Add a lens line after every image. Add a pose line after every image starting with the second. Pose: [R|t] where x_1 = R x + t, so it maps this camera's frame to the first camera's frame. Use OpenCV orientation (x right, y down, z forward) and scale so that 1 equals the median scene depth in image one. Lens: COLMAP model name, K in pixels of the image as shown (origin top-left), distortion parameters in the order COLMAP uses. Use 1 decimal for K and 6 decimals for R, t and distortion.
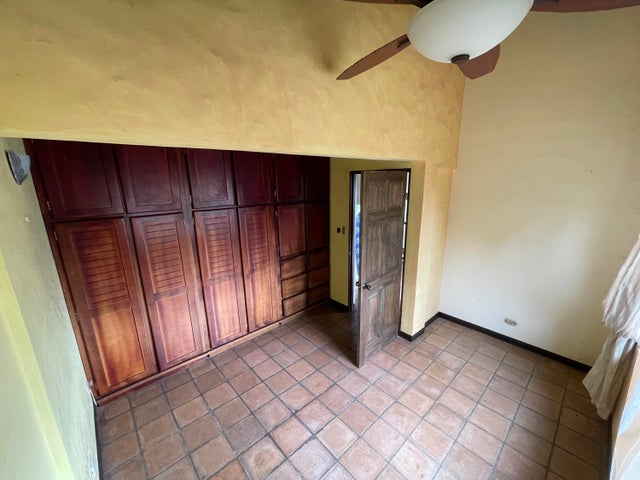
lens RADIAL K [[260.6, 0, 319.7], [0, 260.6, 238.8], [0, 0, 1]] dist [-0.002424, 0.001155]
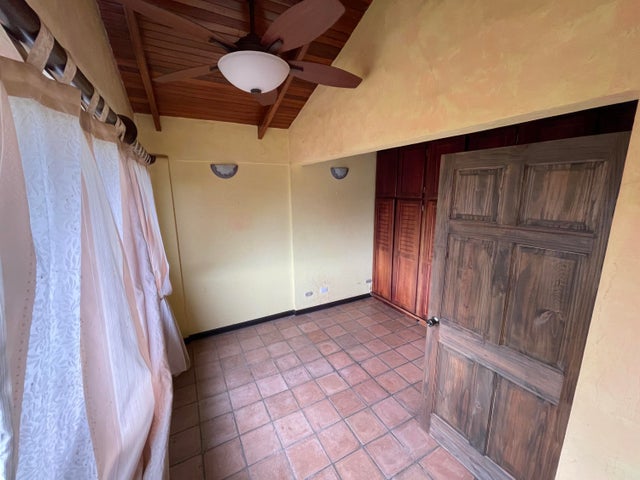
lens RADIAL K [[260.6, 0, 317.0], [0, 260.6, 238.4], [0, 0, 1]] dist [-0.002424, 0.001155]
pose [[-0.245532, 0.199696, -0.948597, 1.004086], [-0.209212, 0.944574, 0.253001, -0.159831], [0.946543, 0.260578, -0.190144, 0.897625]]
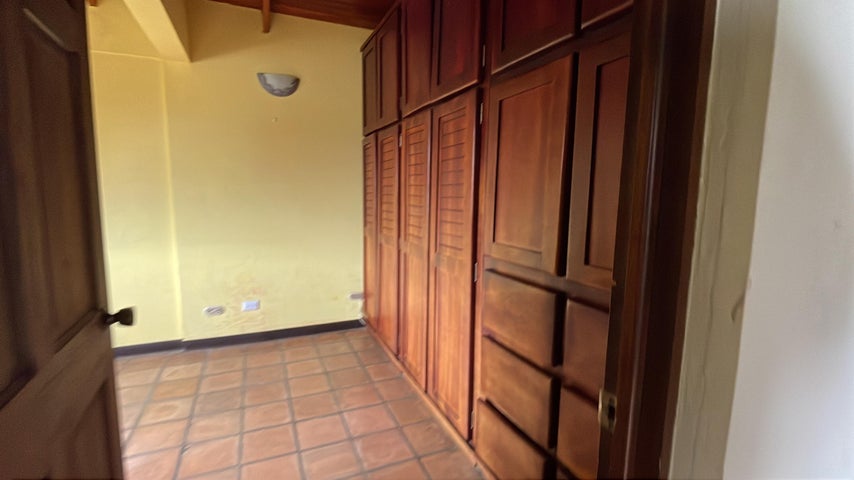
lens RADIAL K [[388.1, 0, 427.6], [0, 388.1, 243.5], [0, 0, 1]] dist [0.004324, -0.005735]
pose [[-0.323959, 0.141072, -0.935494, 0.457997], [-0.219898, 0.950511, 0.219487, -0.050299], [0.920161, 0.276818, -0.276905, 1.600520]]
